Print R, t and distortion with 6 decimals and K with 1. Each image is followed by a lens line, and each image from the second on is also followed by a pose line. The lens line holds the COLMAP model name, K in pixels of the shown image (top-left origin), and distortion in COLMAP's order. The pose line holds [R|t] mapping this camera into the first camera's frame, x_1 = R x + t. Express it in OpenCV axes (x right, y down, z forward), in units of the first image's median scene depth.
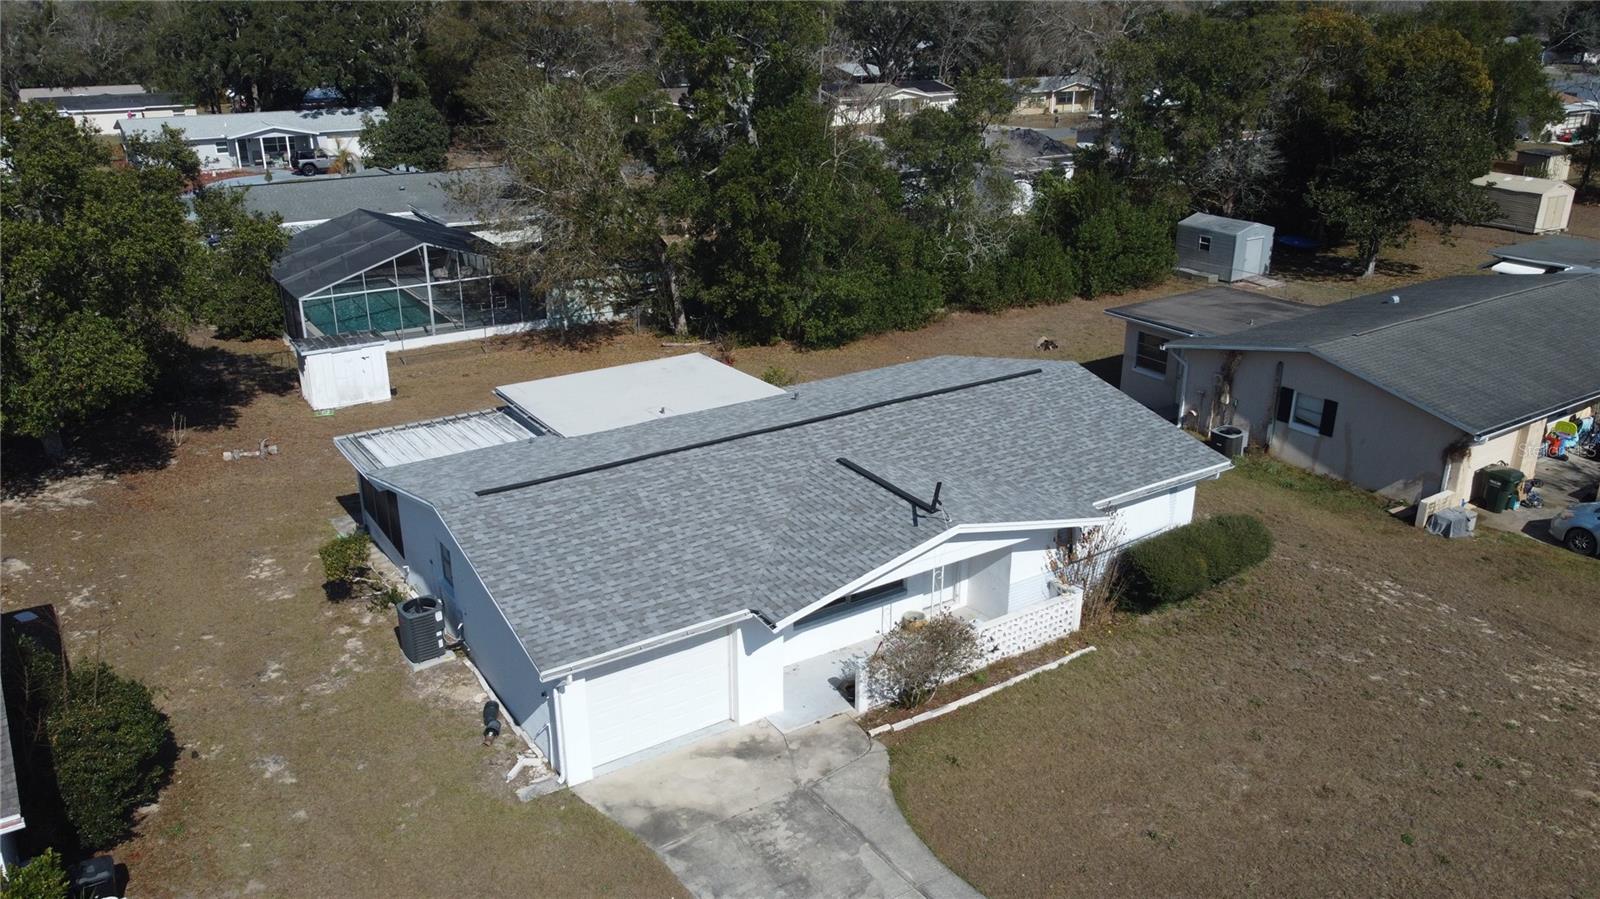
lens RADIAL K [[1212.7, 0, 800.0], [0, 1212.7, 449.5], [0, 0, 1]] dist [0.005941, -0.010076]
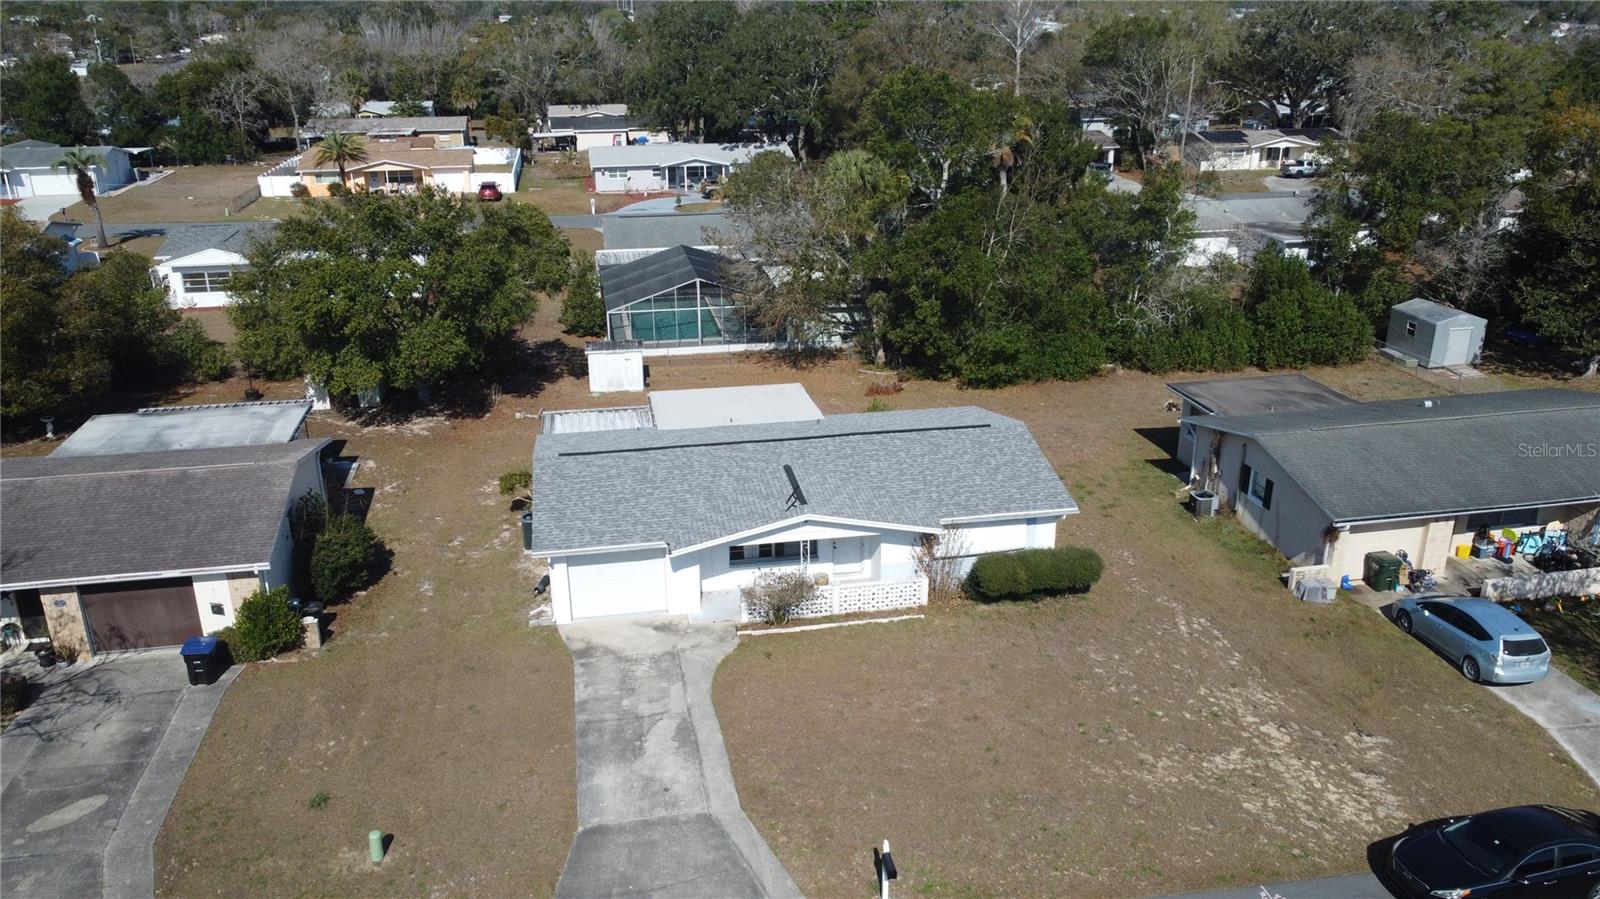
lens RADIAL K [[1212.7, 0, 800.0], [0, 1212.7, 449.5], [0, 0, 1]] dist [0.005941, -0.010076]
pose [[0.922315, 0.131513, -0.363371, 0.504675], [-0.132556, 0.990927, 0.022183, -0.040440], [0.362992, 0.027707, 0.931380, -0.352268]]
